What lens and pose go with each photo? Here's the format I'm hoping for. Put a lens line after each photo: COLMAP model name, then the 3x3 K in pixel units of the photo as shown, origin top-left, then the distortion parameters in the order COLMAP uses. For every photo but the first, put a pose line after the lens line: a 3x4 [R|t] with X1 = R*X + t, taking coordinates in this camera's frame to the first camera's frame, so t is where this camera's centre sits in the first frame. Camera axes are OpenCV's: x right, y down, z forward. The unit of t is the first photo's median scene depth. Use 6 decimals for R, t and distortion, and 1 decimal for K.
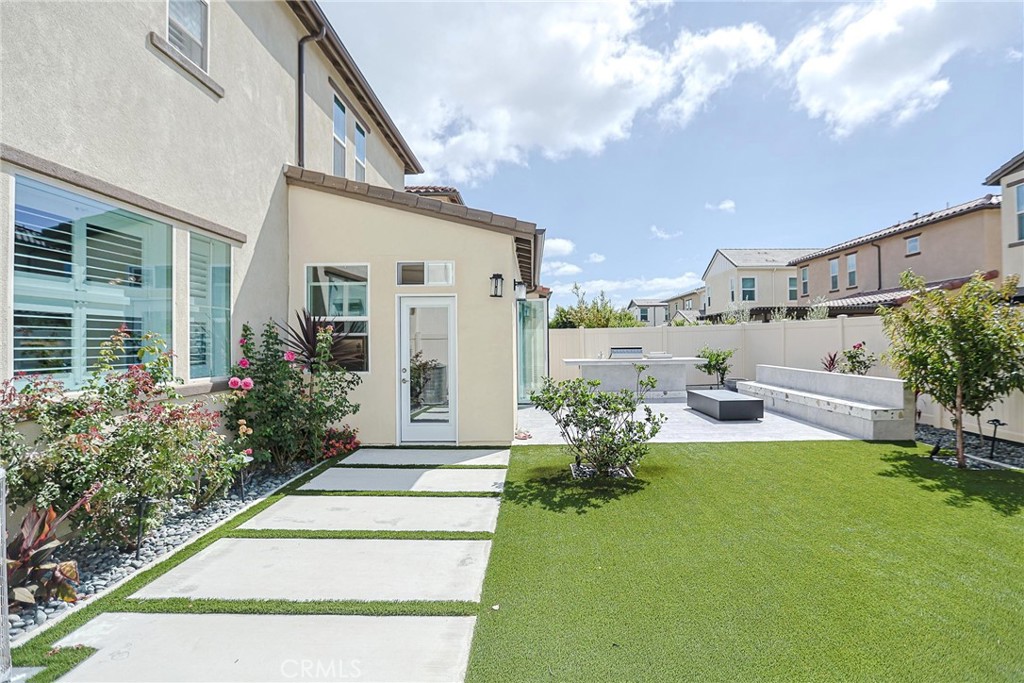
lens RADIAL K [[494.1, 0, 540.8], [0, 494.1, 345.8], [0, 0, 1]] dist [-0.017662, 0.001072]
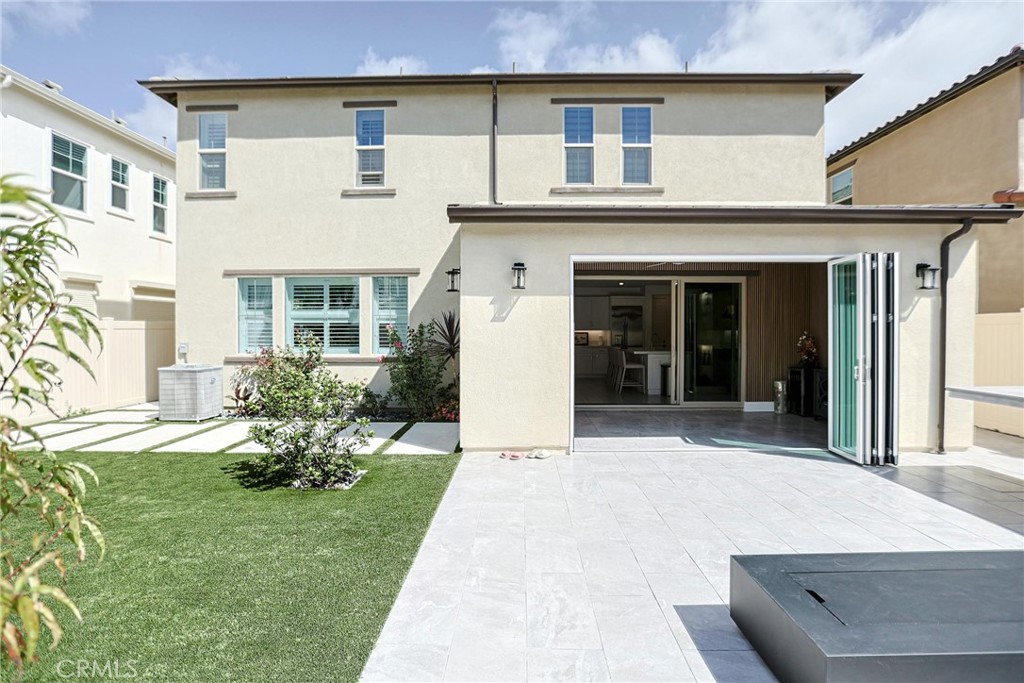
lens RADIAL K [[494.1, 0, 510.9], [0, 494.1, 342.5], [0, 0, 1]] dist [-0.017662, 0.001072]
pose [[-0.031617, 0.035600, -0.998866, 0.294206], [-0.004181, 0.999352, 0.035750, -0.011784], [0.999491, 0.005307, -0.031447, 0.390367]]
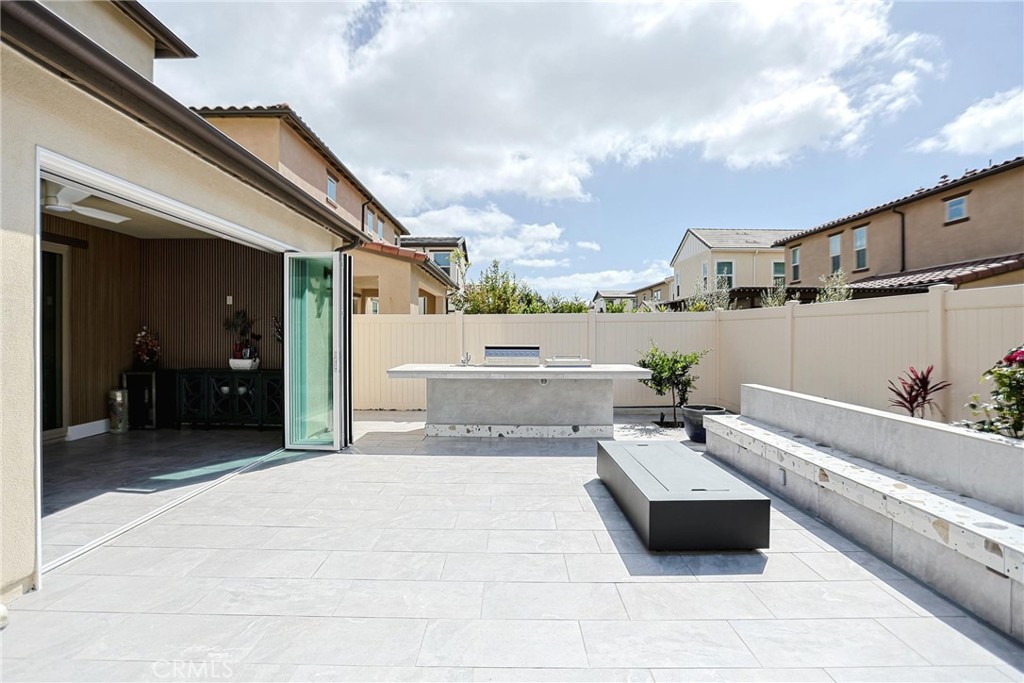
lens RADIAL K [[494.1, 0, 513.8], [0, 494.1, 339.7], [0, 0, 1]] dist [-0.017662, 0.001072]
pose [[0.999825, 0.018718, -0.000726, 0.114606], [-0.018717, 0.999823, 0.002003, -0.002792], [0.000764, -0.001989, 0.999998, 0.281024]]
